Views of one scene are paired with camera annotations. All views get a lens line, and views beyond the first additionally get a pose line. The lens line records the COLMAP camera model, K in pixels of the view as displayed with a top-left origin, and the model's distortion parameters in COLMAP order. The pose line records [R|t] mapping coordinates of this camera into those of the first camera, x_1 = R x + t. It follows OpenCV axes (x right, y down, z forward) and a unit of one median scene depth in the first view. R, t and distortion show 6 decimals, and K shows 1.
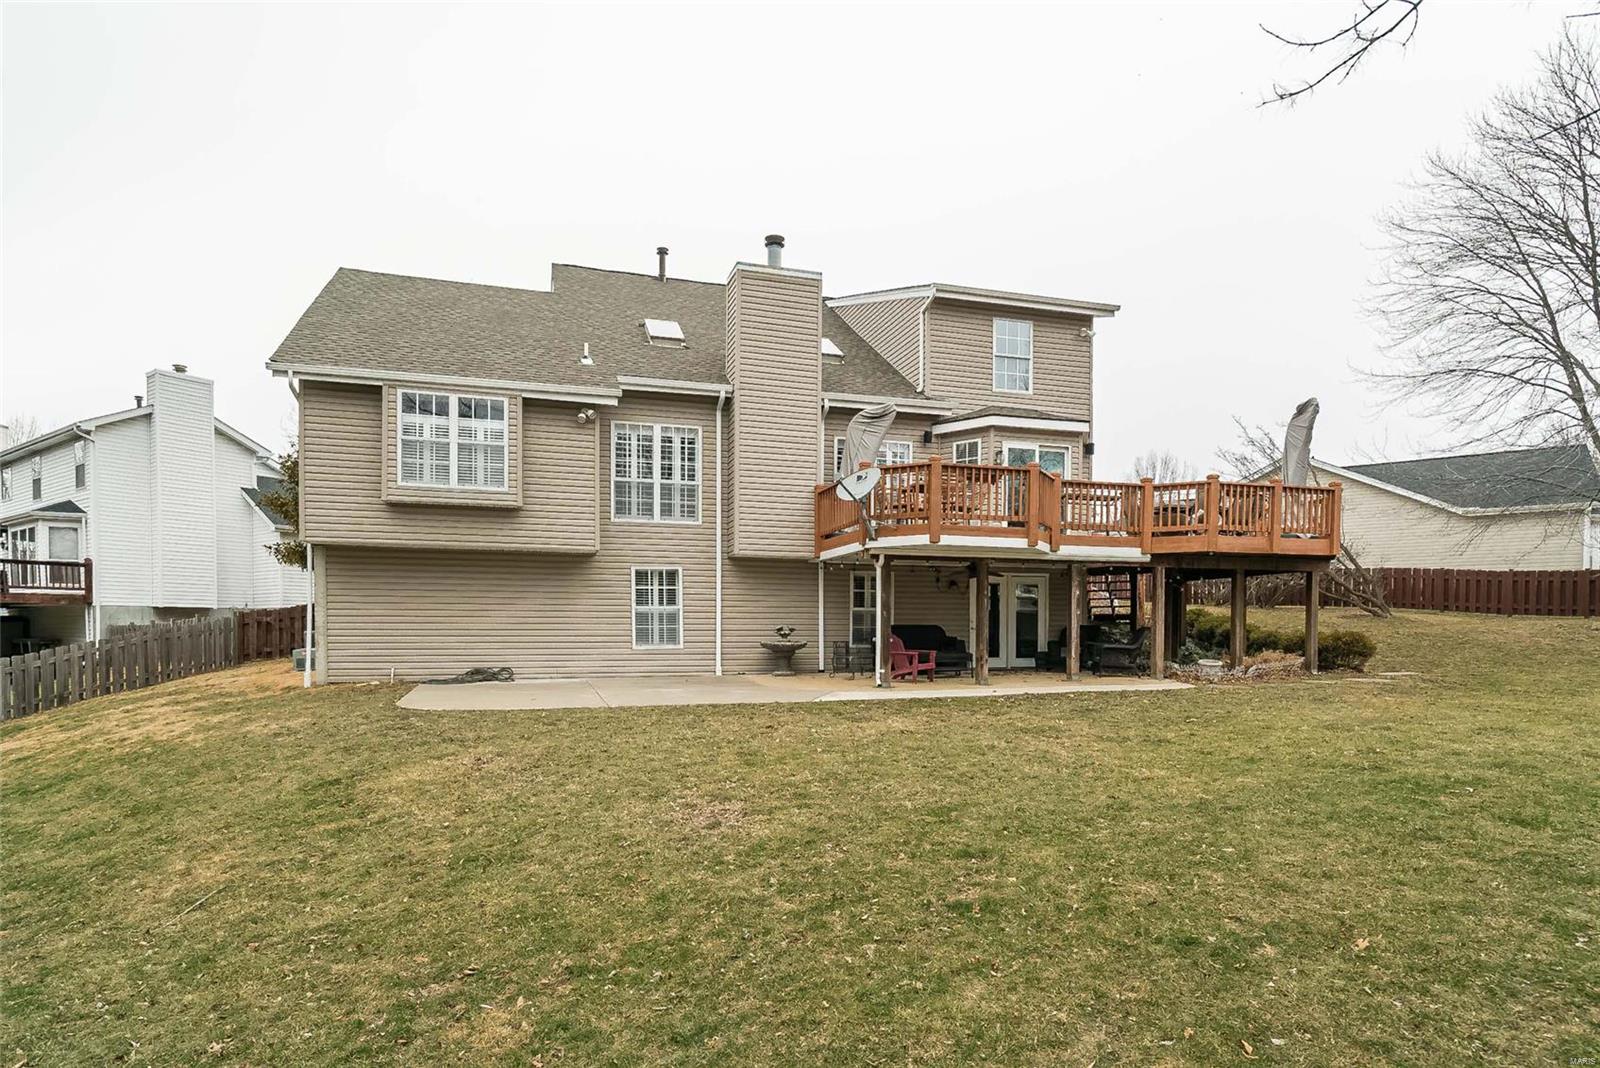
lens RADIAL K [[840.5, 0, 802.2], [0, 840.5, 611.0], [0, 0, 1]] dist [0.015029, -0.000798]
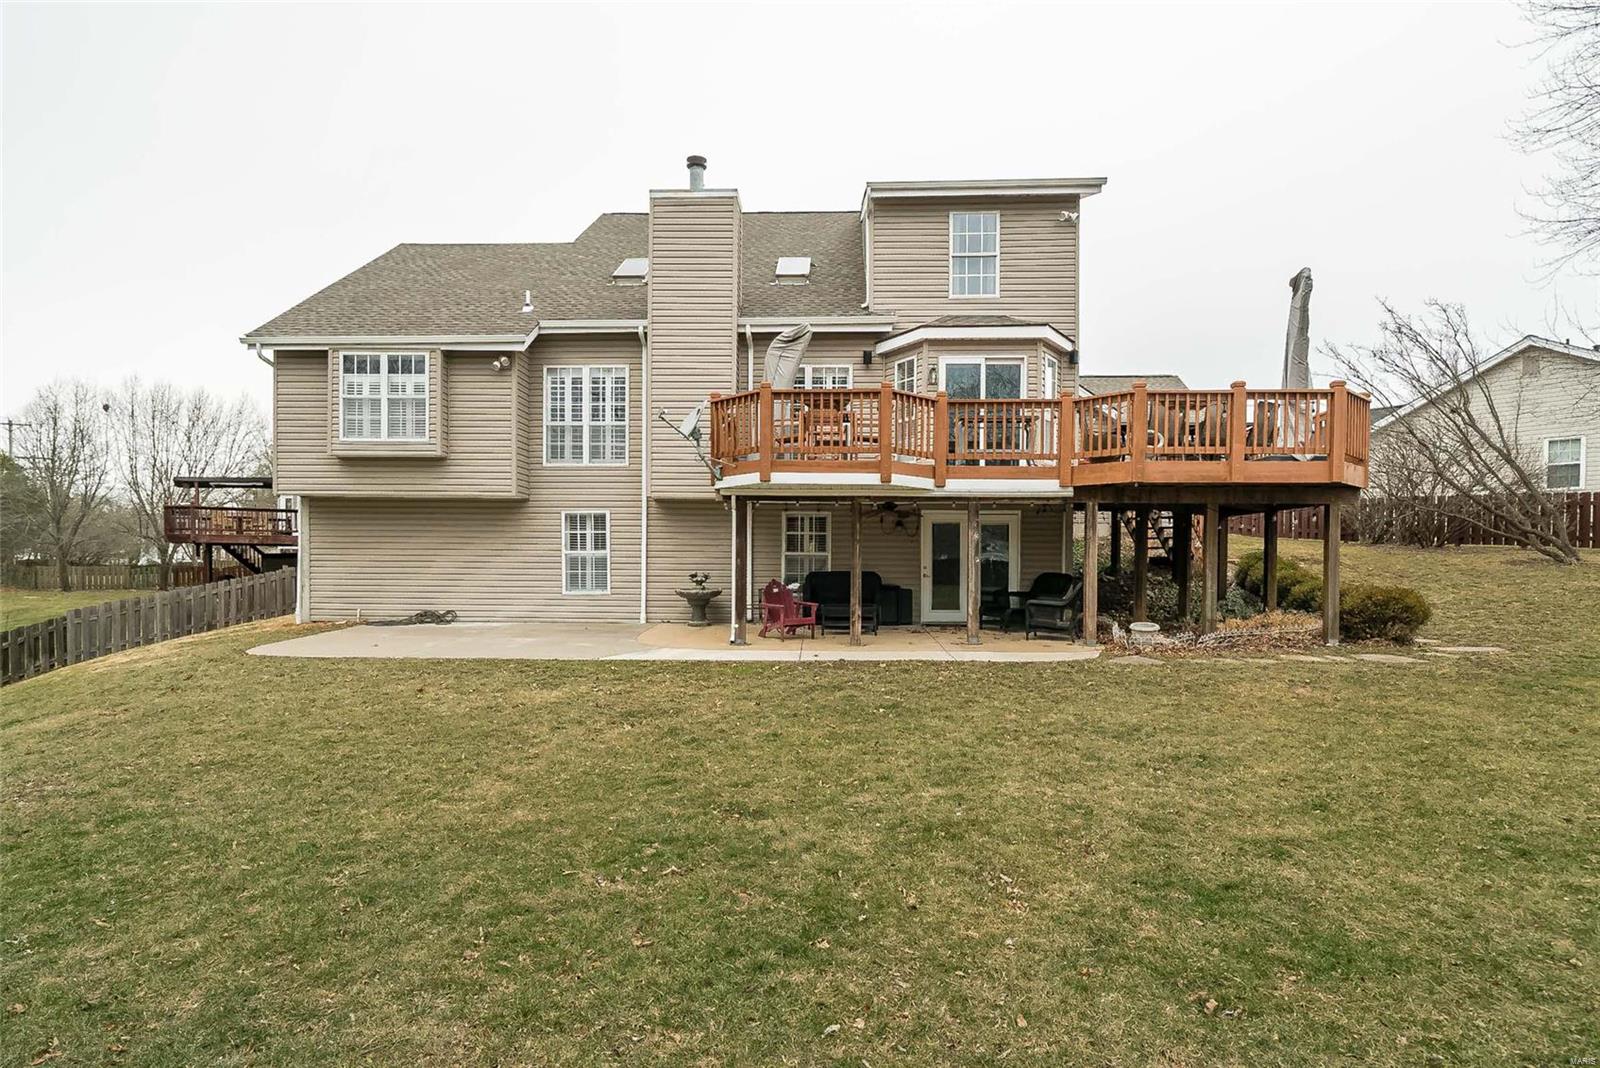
lens RADIAL K [[848.1, 0, 800.2], [0, 848.1, 541.5], [0, 0, 1]] dist [0.004454, 0.001776]
pose [[0.945074, -0.003890, -0.326832, 0.389338], [0.003005, 0.999990, -0.003212, -0.012854], [0.326841, 0.002053, 0.945077, 0.146445]]
